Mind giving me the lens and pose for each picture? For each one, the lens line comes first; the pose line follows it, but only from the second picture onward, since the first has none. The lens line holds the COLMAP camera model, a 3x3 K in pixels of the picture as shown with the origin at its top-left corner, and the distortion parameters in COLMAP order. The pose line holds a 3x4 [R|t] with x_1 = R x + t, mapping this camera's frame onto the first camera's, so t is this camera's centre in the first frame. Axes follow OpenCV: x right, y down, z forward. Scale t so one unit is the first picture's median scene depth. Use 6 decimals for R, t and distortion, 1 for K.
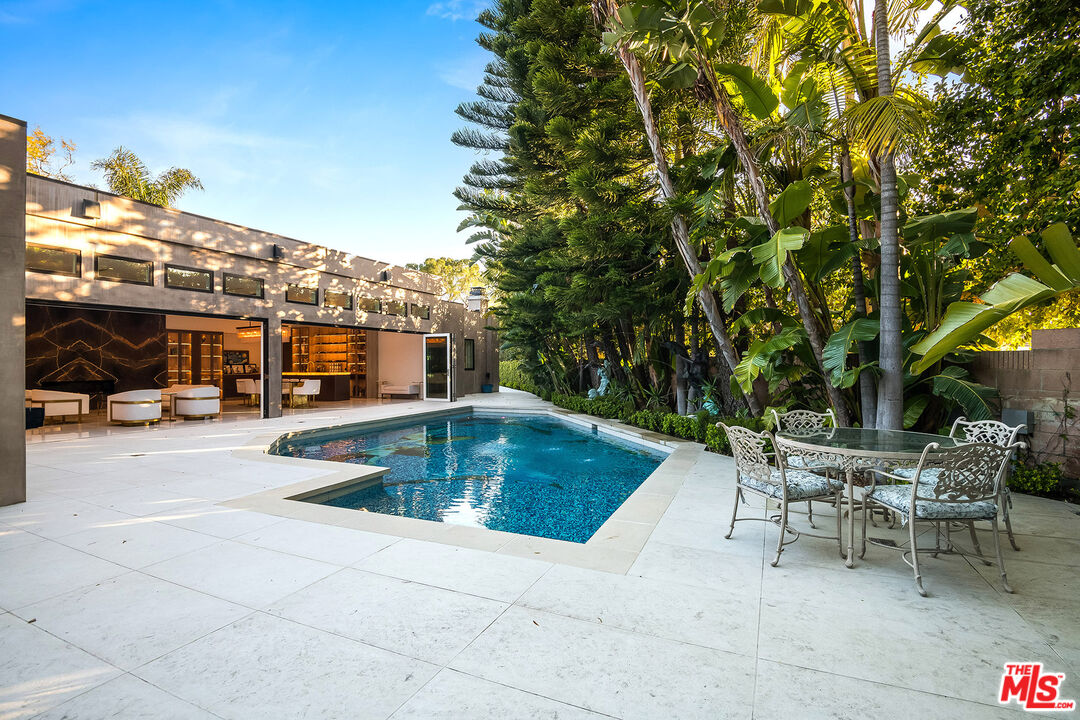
lens RADIAL K [[494.4, 0, 532.4], [0, 494.4, 362.2], [0, 0, 1]] dist [0.024712, -0.004573]
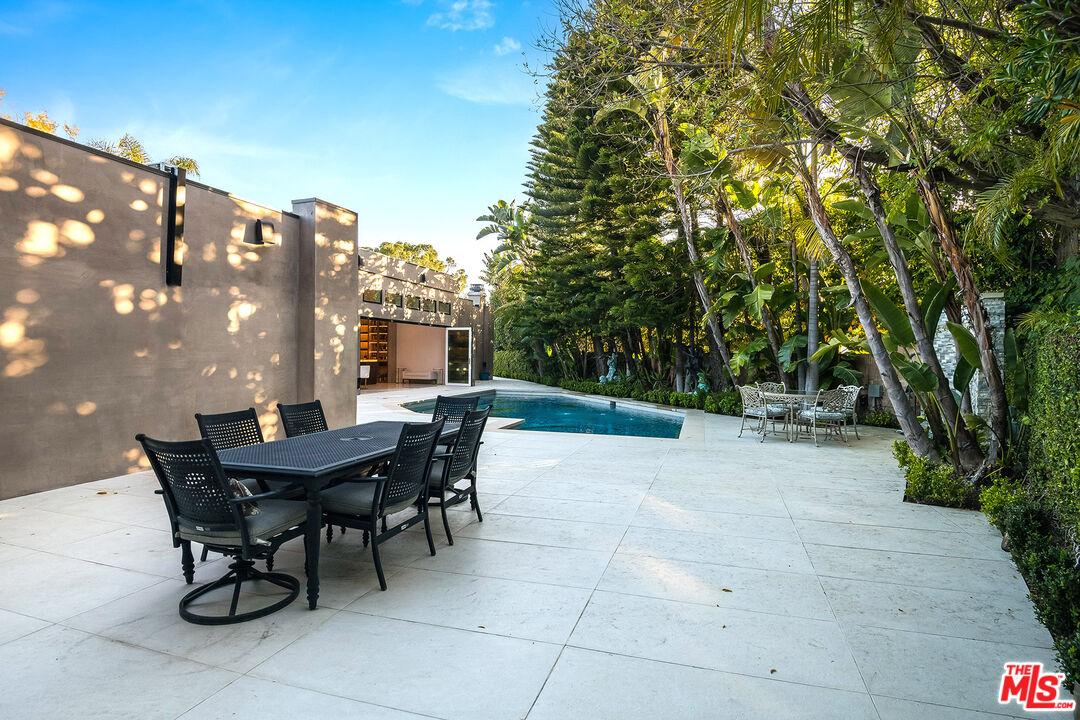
lens RADIAL K [[540.5, 0, 531.7], [0, 540.5, 360.7], [0, 0, 1]] dist [0.039492, 0.000251]
pose [[0.992059, 0.014351, 0.124956, -0.237431], [-0.016363, 0.999752, 0.015091, -0.002664], [-0.124708, -0.017016, 0.992048, -0.365091]]
